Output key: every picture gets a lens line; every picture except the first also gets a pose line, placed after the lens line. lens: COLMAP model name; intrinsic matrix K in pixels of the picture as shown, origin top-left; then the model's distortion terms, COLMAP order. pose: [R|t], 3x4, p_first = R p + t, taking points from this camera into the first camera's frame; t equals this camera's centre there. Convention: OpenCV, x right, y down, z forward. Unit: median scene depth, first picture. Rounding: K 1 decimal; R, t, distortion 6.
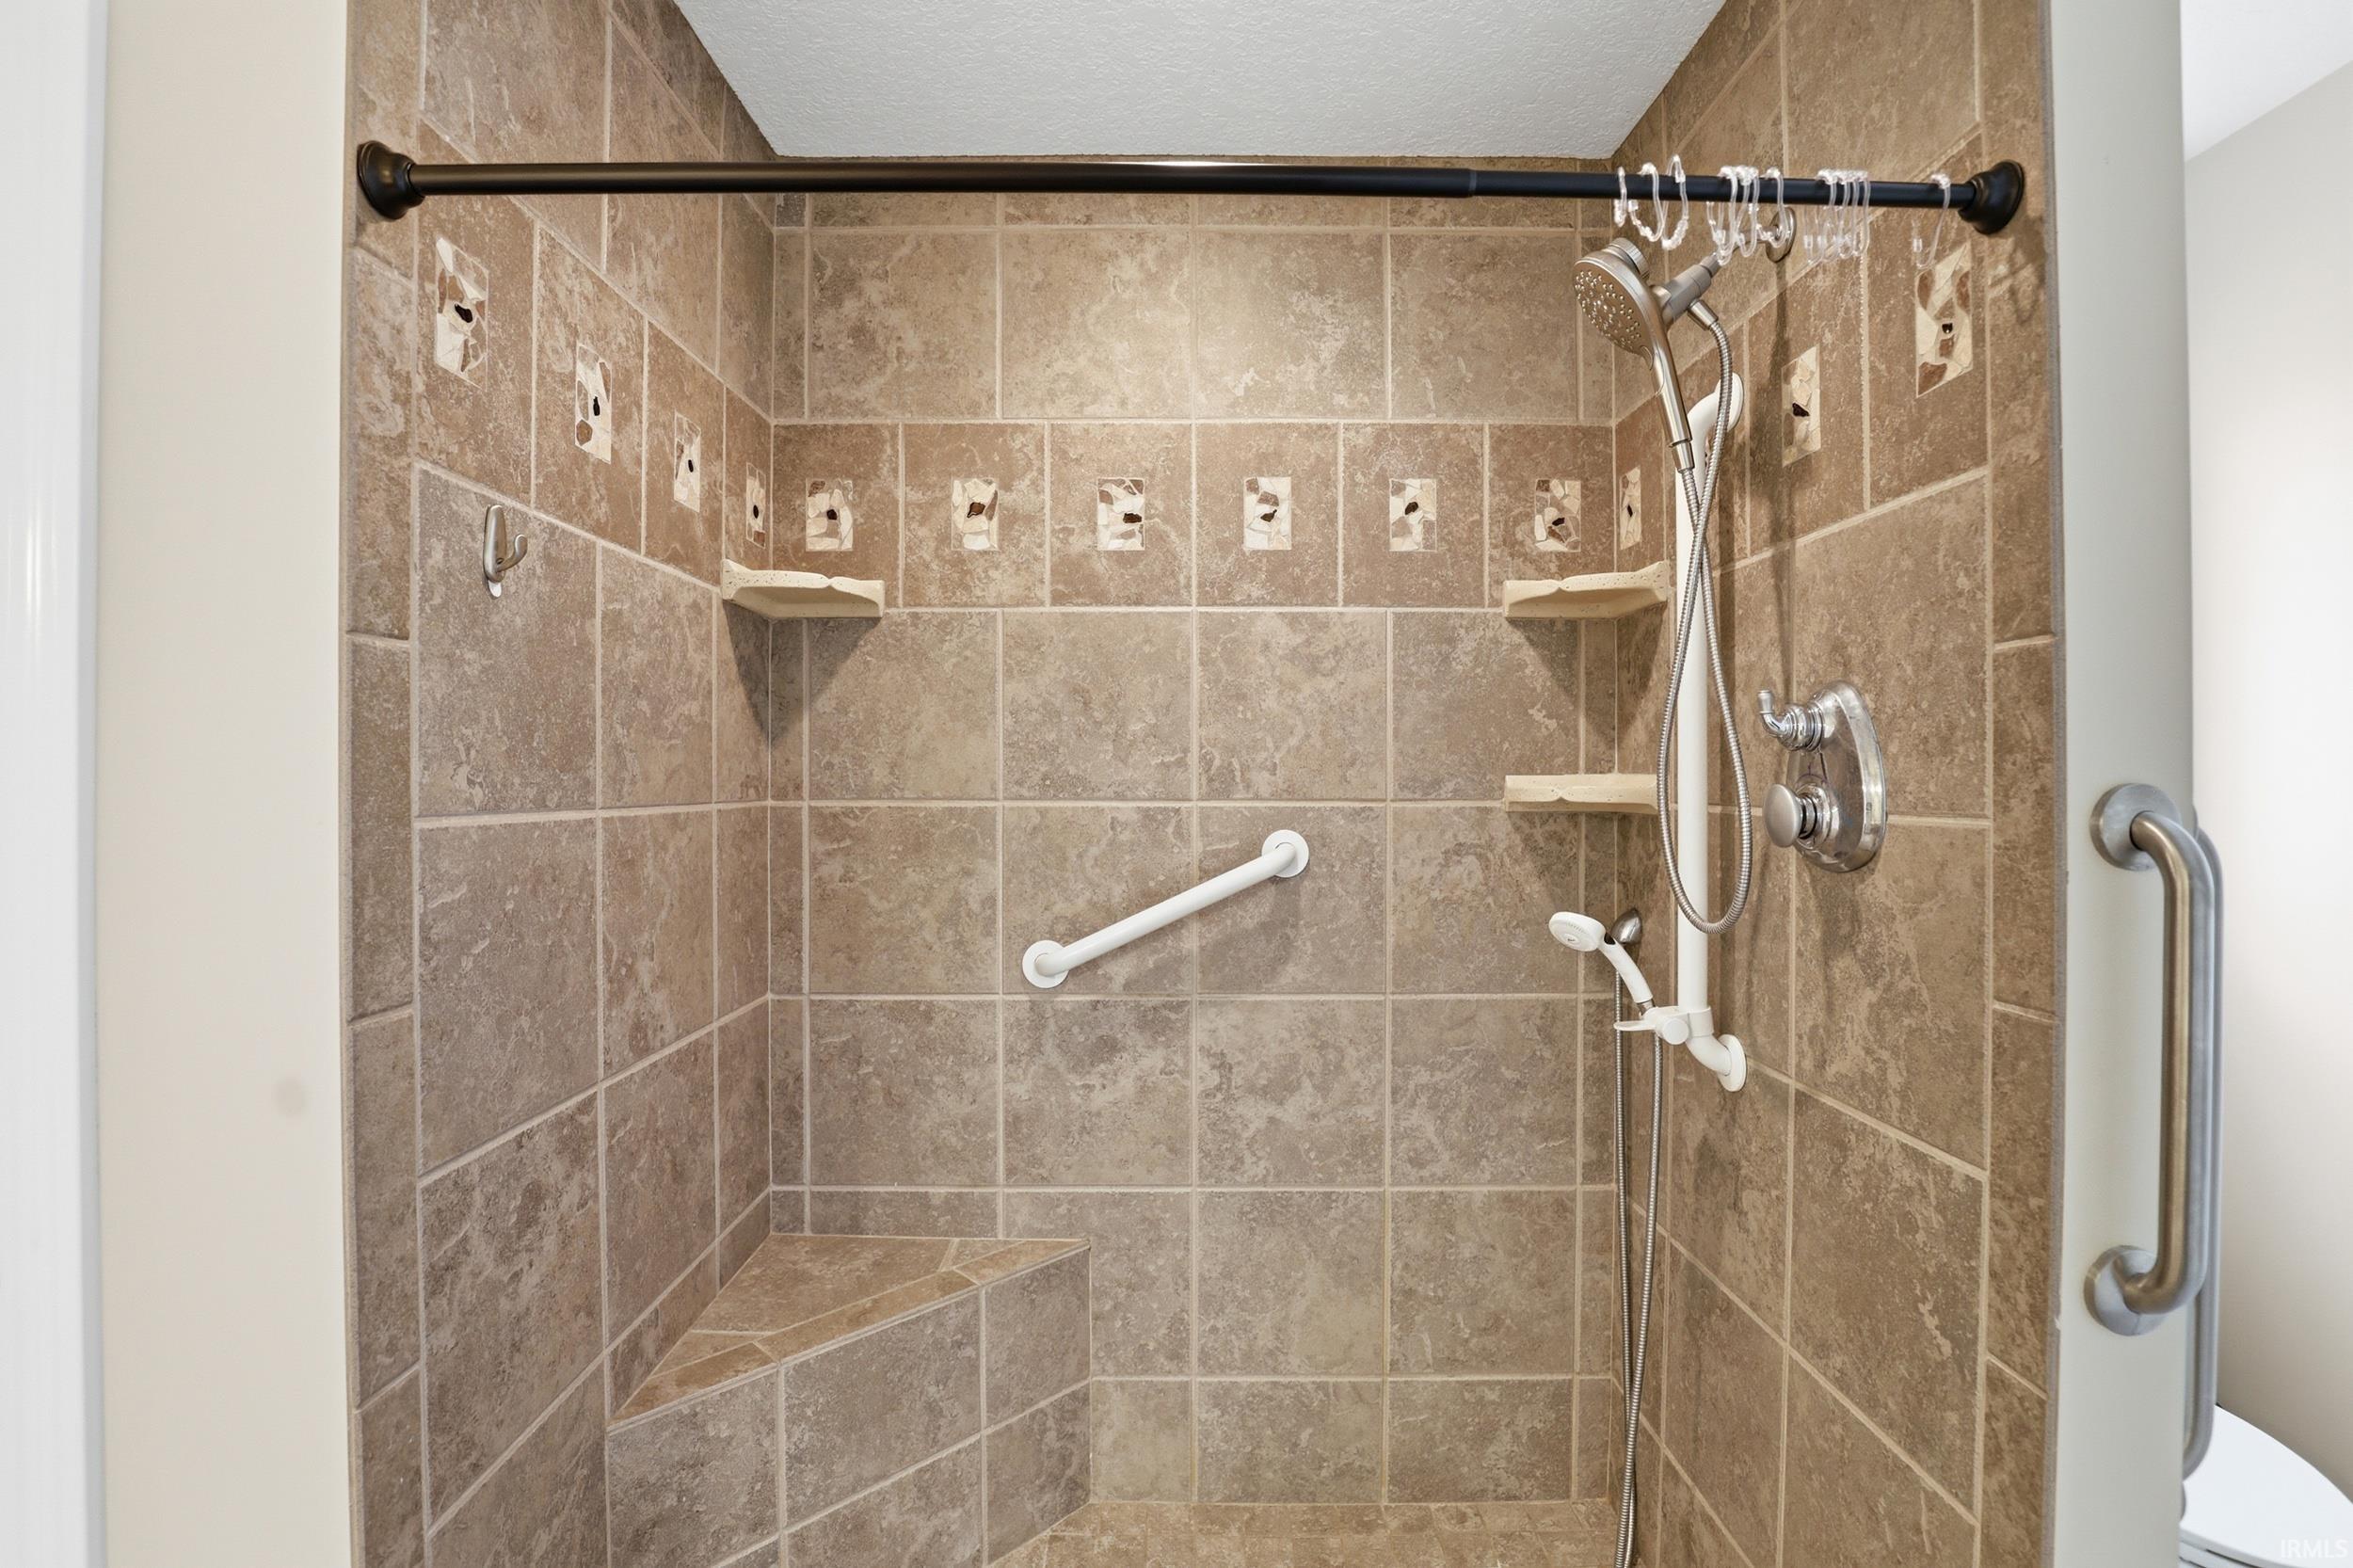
lens RADIAL K [[1096.0, 0, 1182.1], [0, 1096.0, 782.0], [0, 0, 1]] dist [-0.035539, 0.007326]
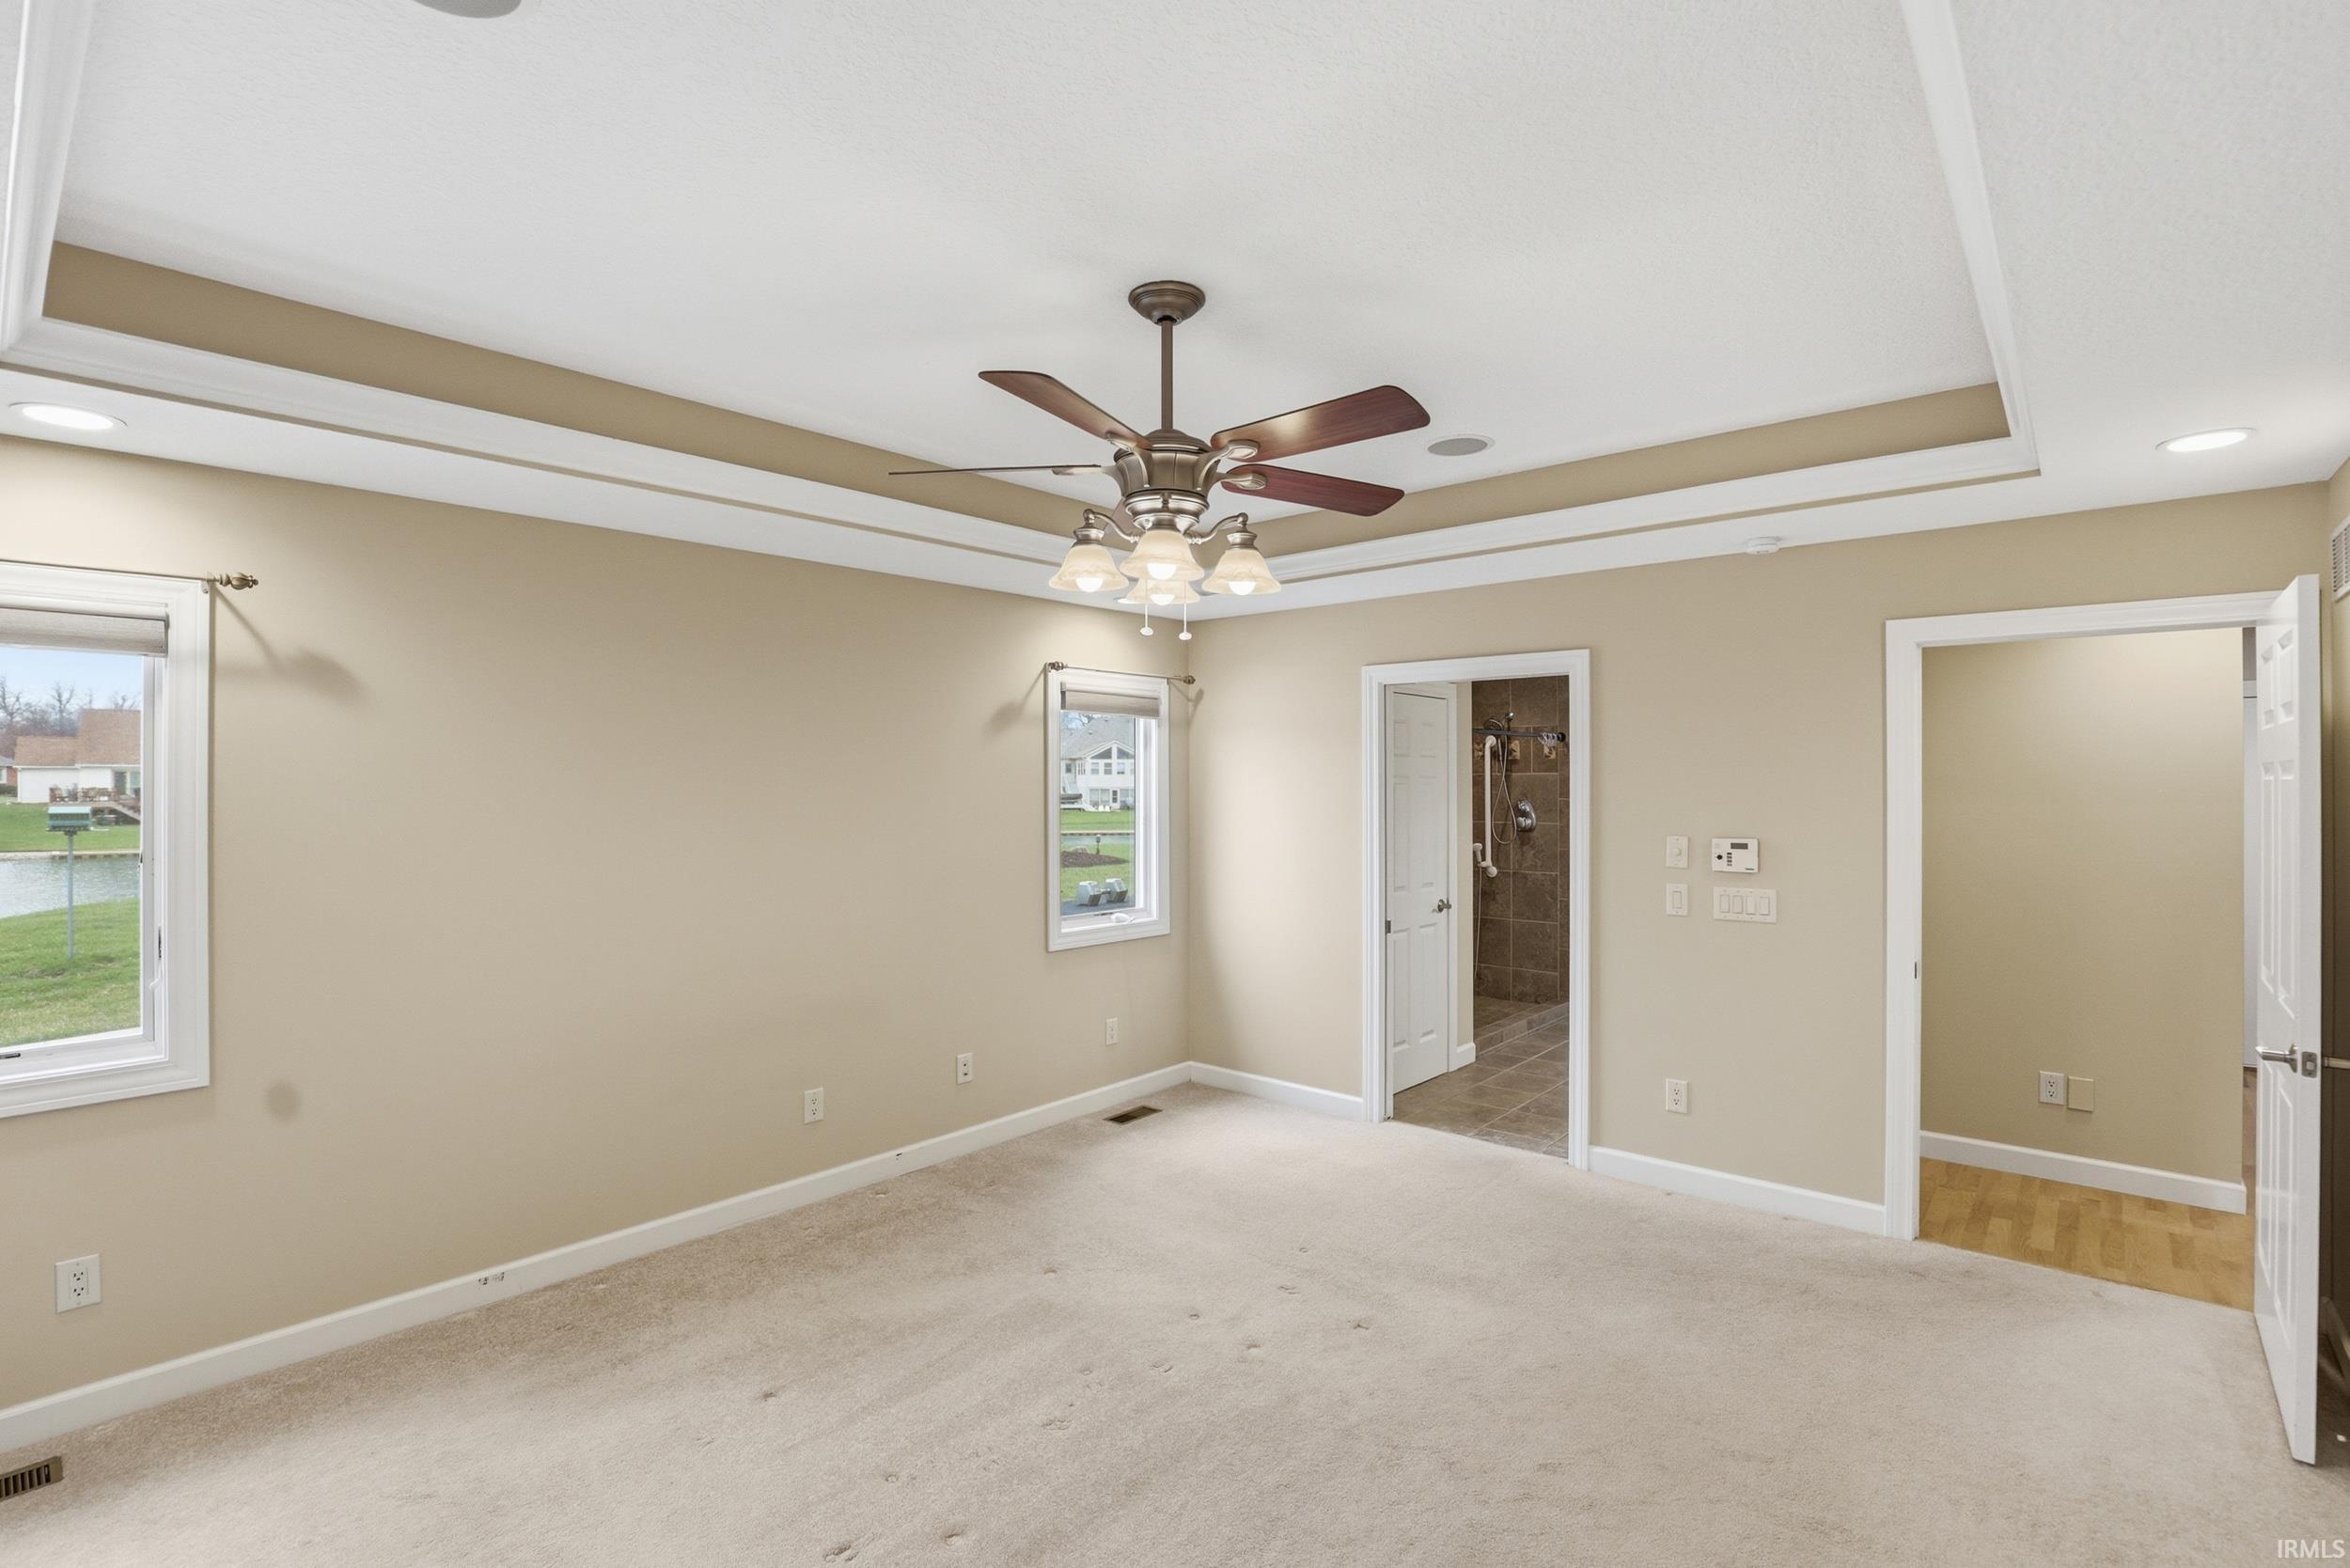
lens RADIAL K [[1094.7, 0, 1180.6], [0, 1094.7, 782.0], [0, 0, 1]] dist [-0.035539, 0.007326]
pose [[0.658010, -0.003359, 0.753002, -5.008269], [0.004293, 0.999991, 0.000710, -0.198998], [-0.752997, 0.002766, 0.658018, -1.472355]]
